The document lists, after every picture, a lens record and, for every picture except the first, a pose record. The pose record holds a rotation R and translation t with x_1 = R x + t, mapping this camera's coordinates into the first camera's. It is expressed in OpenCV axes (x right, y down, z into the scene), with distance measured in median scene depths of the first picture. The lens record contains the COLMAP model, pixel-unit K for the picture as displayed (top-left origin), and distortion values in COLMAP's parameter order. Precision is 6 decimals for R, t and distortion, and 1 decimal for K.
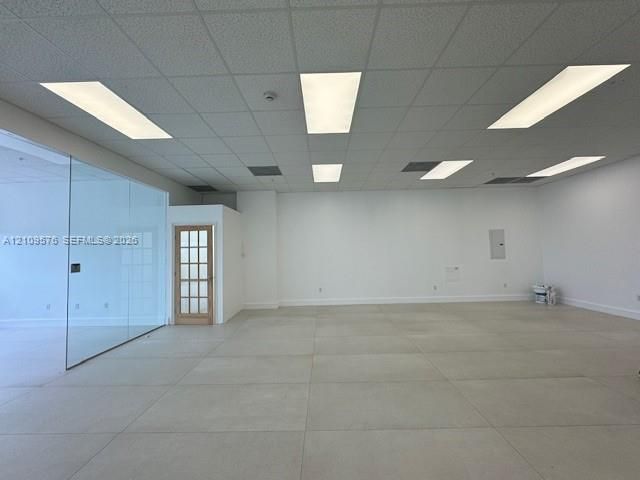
lens RADIAL K [[255.4, 0, 320.6], [0, 255.4, 241.1], [0, 0, 1]] dist [0.001769, 0.000301]
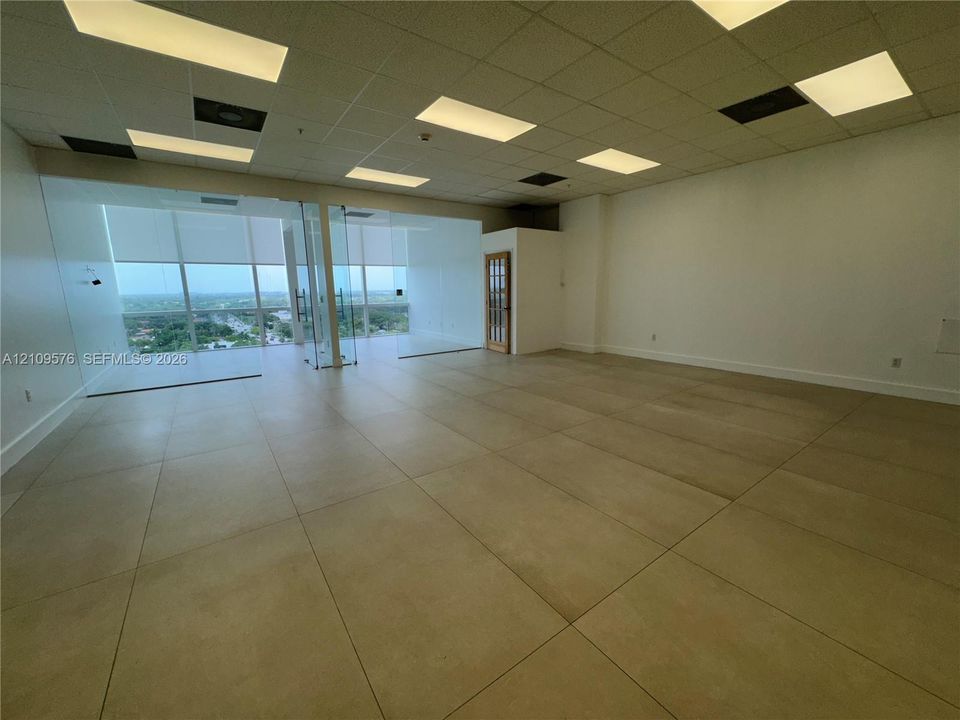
lens RADIAL K [[383.1, 0, 478.6], [0, 383.1, 360.2], [0, 0, 1]] dist [0.001769, 0.000301]
pose [[0.587023, 0.165960, -0.792377, 1.047076], [0.034462, 0.972753, 0.229269, -0.001390], [0.808836, -0.161893, 0.565309, 0.068230]]
